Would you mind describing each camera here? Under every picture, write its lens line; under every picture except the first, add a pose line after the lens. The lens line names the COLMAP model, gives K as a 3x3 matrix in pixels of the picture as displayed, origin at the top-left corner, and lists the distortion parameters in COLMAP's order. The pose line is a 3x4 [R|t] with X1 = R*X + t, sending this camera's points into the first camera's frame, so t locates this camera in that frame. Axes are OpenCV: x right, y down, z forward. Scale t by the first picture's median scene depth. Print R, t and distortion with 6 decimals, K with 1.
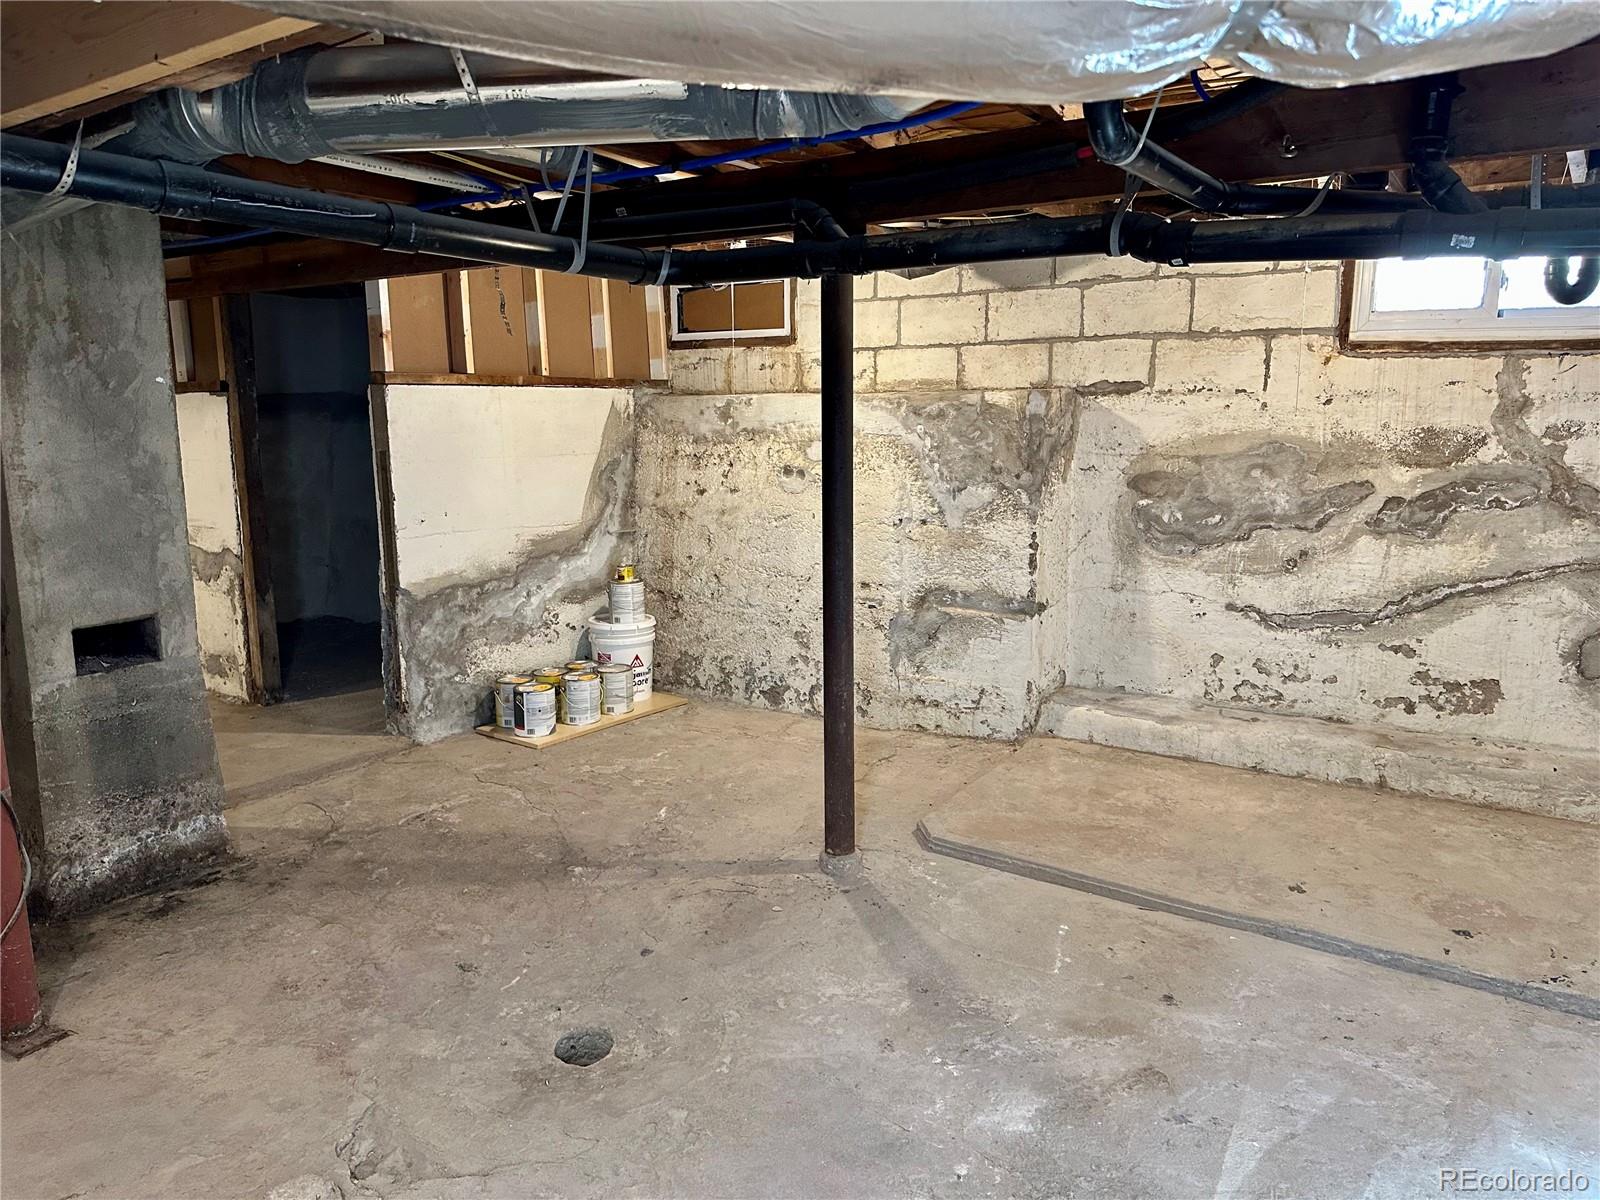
lens RADIAL K [[1125.4, 0, 801.9], [0, 1125.4, 597.5], [0, 0, 1]] dist [0.044756, -0.053629]
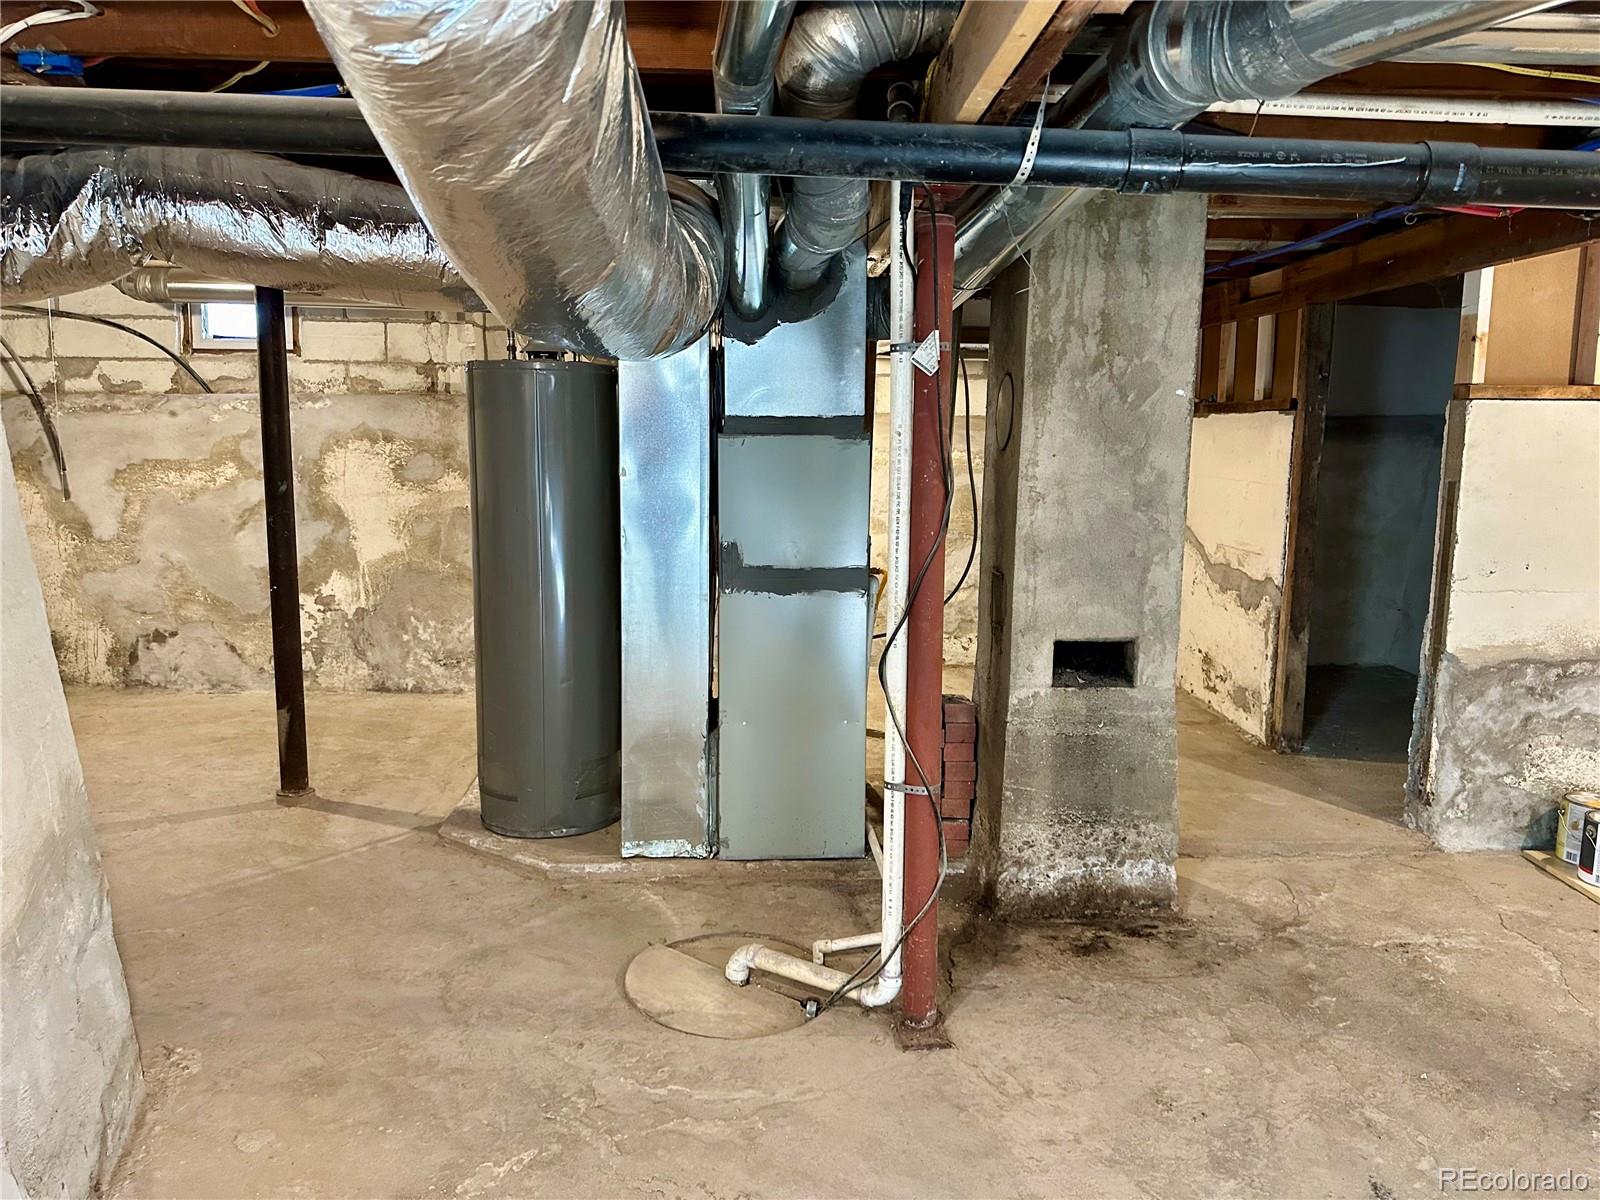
lens RADIAL K [[1125.4, 0, 808.2], [0, 1125.4, 585.2], [0, 0, 1]] dist [0.044756, -0.053629]
pose [[0.595895, 0.122790, -0.793619, 0.010616], [-0.151041, 0.987741, 0.039415, -0.023943], [0.788730, 0.096382, 0.607137, 0.196390]]
